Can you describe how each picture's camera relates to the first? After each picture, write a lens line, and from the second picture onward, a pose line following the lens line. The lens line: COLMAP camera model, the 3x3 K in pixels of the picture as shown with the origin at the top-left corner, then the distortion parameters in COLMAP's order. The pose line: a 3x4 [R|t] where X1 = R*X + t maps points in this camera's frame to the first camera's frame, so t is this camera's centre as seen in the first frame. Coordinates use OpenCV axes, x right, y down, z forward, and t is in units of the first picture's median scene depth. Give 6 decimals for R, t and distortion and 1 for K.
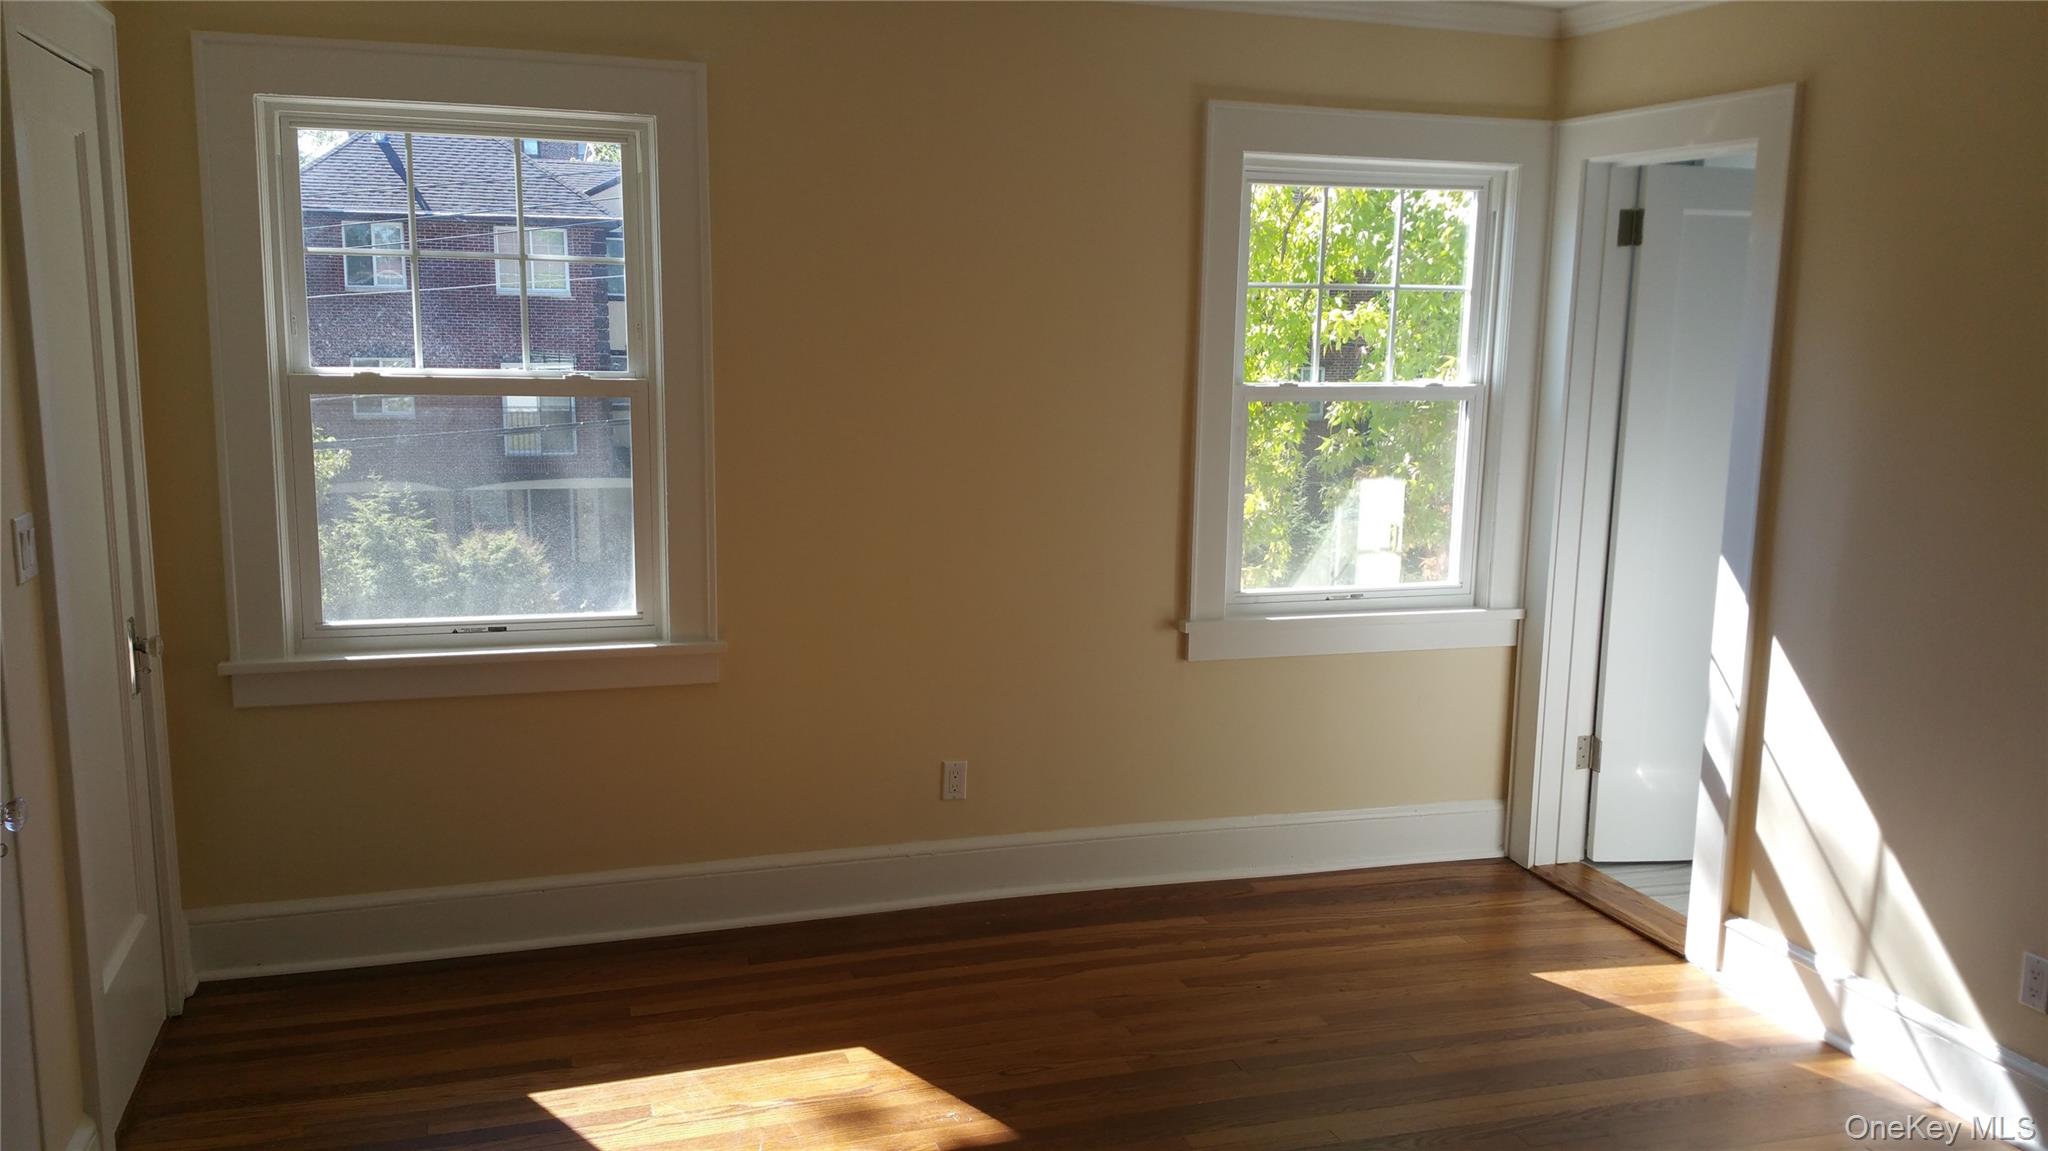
lens RADIAL K [[1649.4, 0, 1024.0], [0, 1649.4, 575.5], [0, 0, 1]] dist [0.159523, -0.285503]
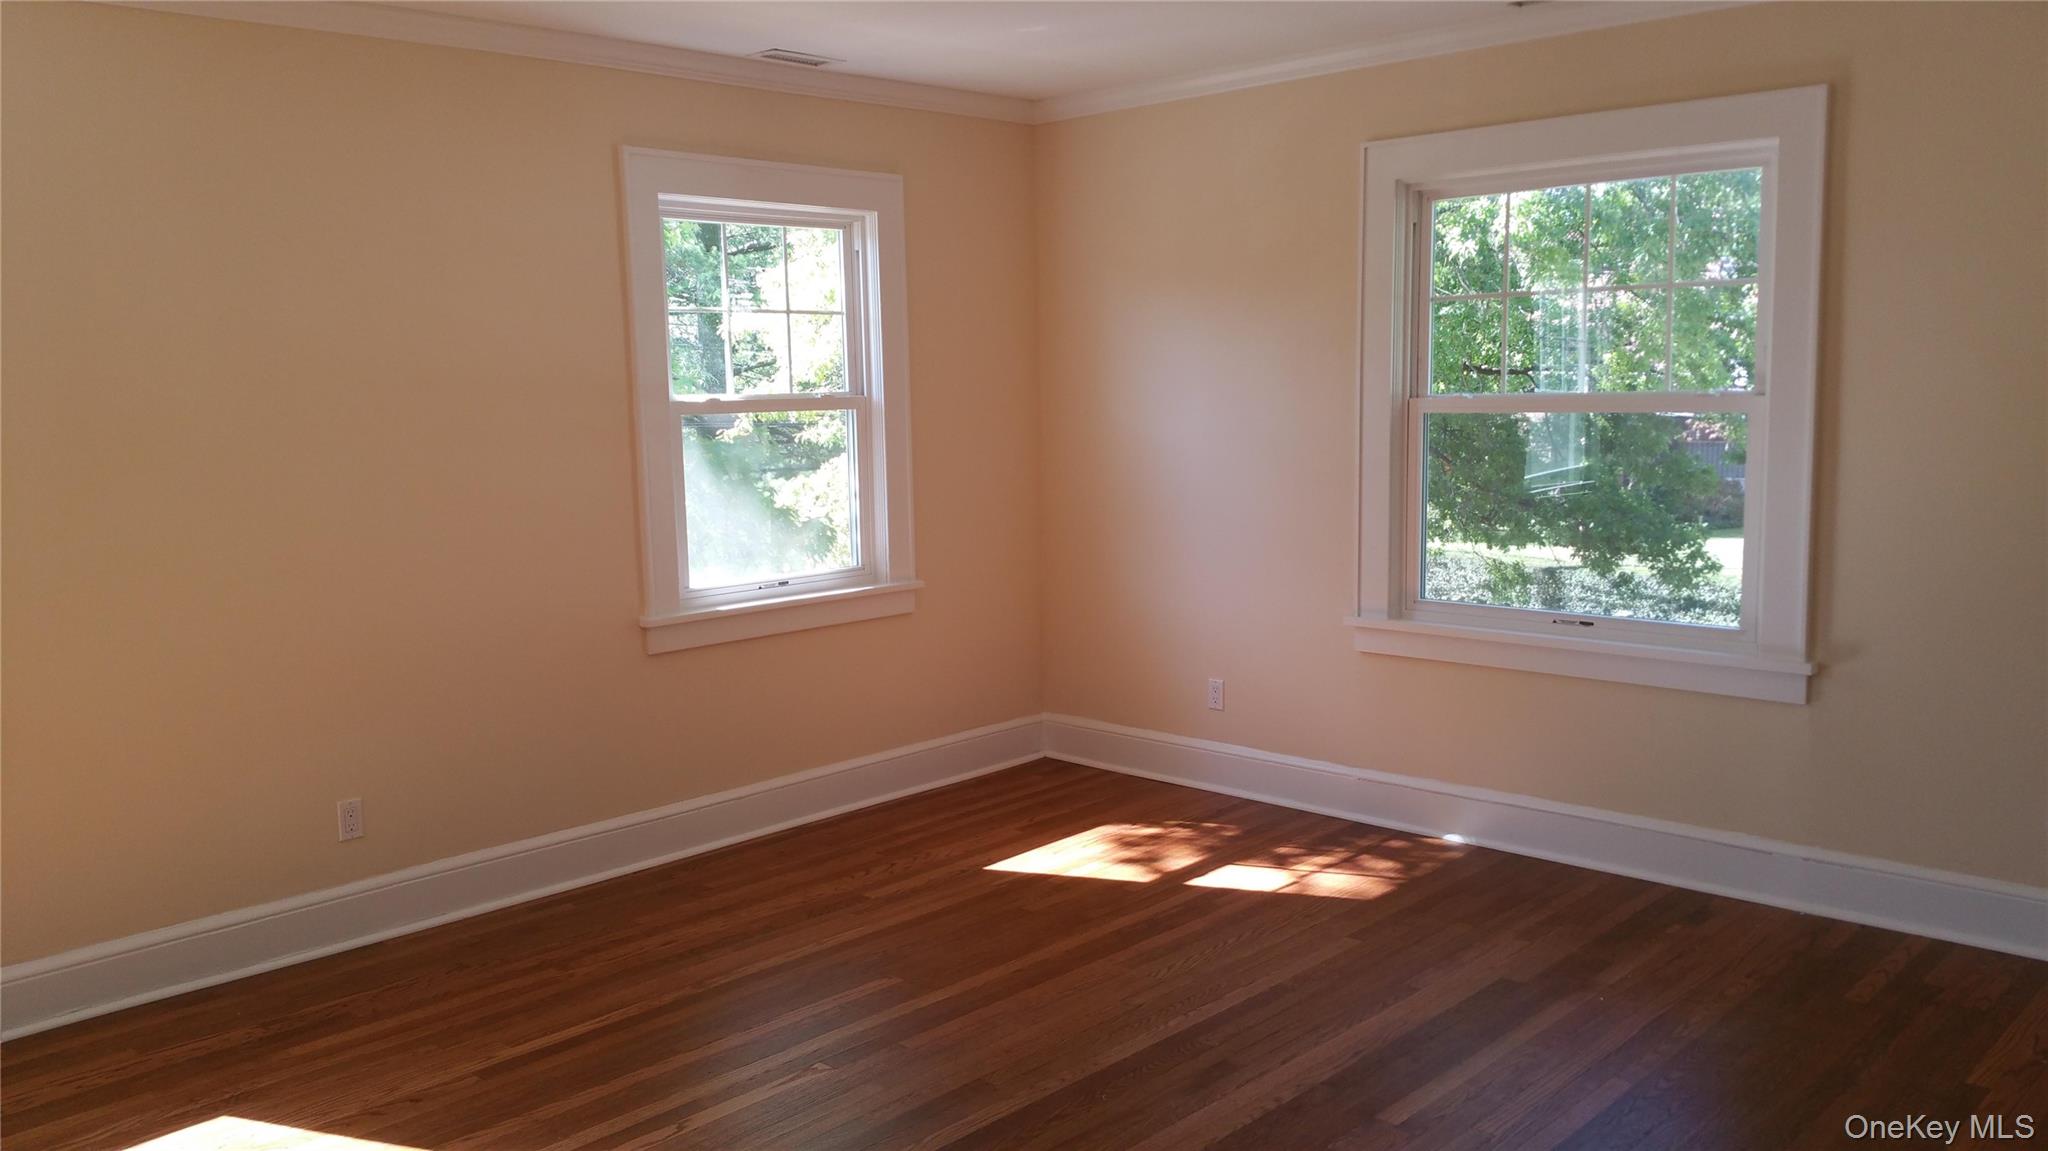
lens RADIAL K [[1649.4, 0, 1024.0], [0, 1649.4, 575.5], [0, 0, 1]] dist [0.159523, -0.285503]
pose [[0.865327, -0.086261, 0.493729, -0.823878], [0.090638, 0.995769, 0.015120, 0.023140], [-0.492945, 0.031667, 0.869484, -0.275949]]
